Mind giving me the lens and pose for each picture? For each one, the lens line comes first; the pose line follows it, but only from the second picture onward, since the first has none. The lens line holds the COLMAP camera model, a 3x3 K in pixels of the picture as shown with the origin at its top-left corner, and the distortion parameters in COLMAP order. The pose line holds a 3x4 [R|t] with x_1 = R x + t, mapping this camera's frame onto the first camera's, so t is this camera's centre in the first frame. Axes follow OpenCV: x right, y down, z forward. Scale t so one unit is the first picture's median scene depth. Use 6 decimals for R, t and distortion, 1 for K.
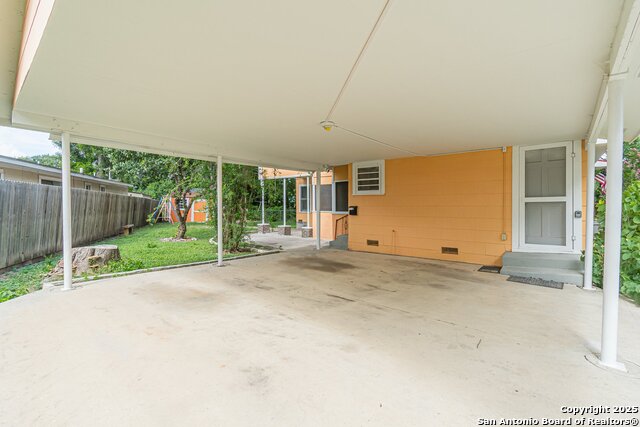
lens RADIAL K [[284.3, 0, 322.1], [0, 284.3, 210.2], [0, 0, 1]] dist [0.003709, -0.000078]
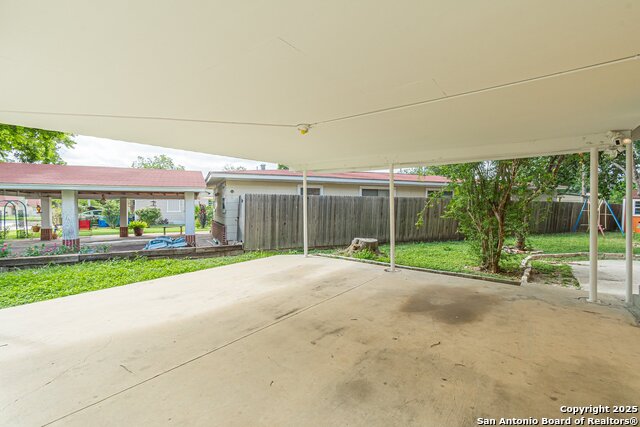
lens RADIAL K [[284.3, 0, 322.1], [0, 284.3, 209.6], [0, 0, 1]] dist [0.003709, -0.000078]
pose [[0.077066, 0.010181, -0.996974, 1.035446], [-0.022200, 0.999717, 0.008493, -0.049678], [0.996779, 0.021478, 0.077270, 1.057187]]
